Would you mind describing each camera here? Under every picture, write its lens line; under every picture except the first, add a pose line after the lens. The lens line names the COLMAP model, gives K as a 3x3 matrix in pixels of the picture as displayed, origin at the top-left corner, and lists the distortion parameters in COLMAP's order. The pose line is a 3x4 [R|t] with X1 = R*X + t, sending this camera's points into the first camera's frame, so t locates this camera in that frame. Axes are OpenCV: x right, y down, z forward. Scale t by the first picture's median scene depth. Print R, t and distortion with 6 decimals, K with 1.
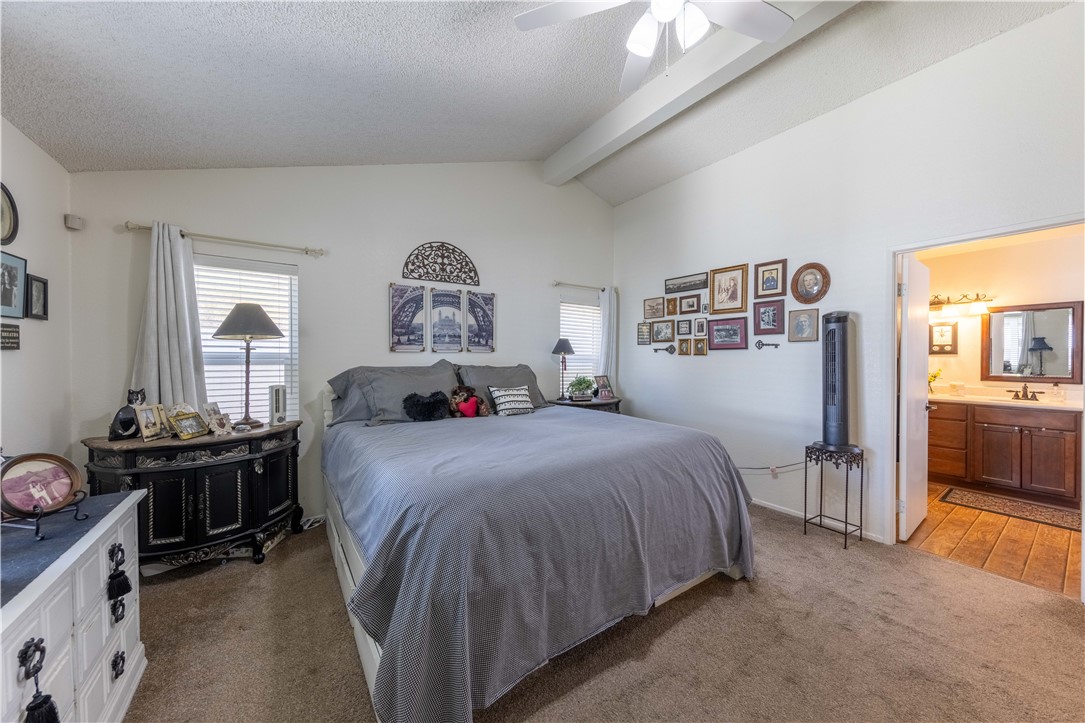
lens RADIAL K [[388.9, 0, 542.5], [0, 388.9, 361.5], [0, 0, 1]] dist [0.001445, 0.000071]
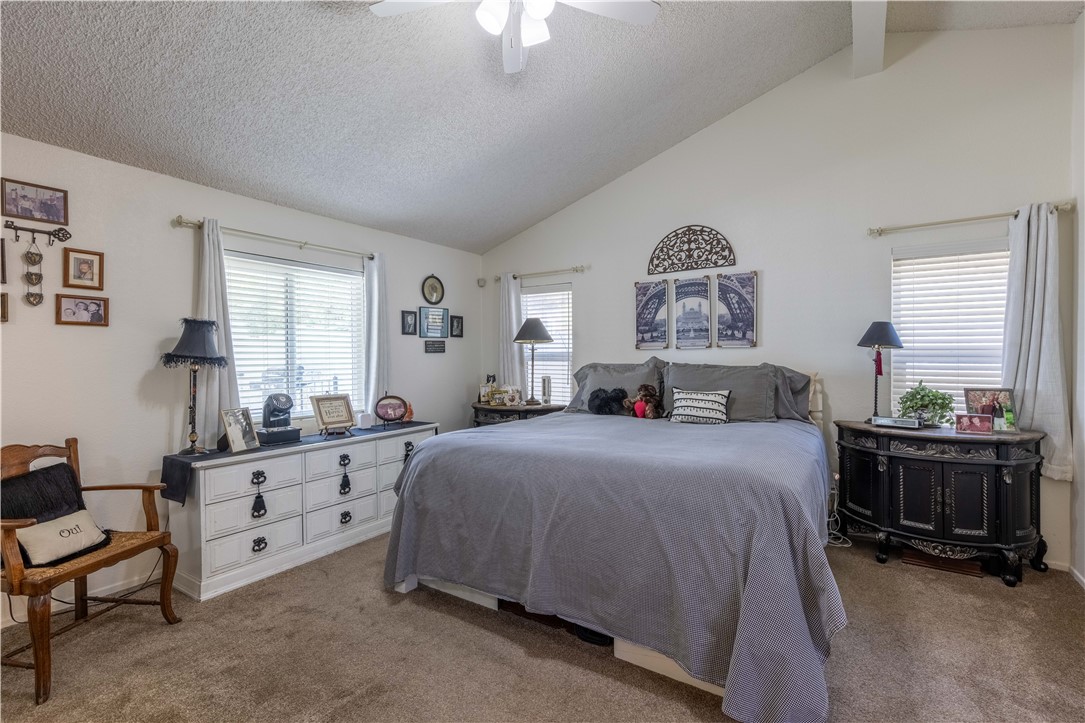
lens RADIAL K [[502.3, 0, 536.1], [0, 502.3, 360.1], [0, 0, 1]] dist [0.001201, 0.000186]
pose [[0.348216, 0.003631, -0.937407, 0.717131], [-0.003870, 0.999990, 0.002436, 0.000544], [0.937406, 0.002779, 0.348227, 0.274214]]
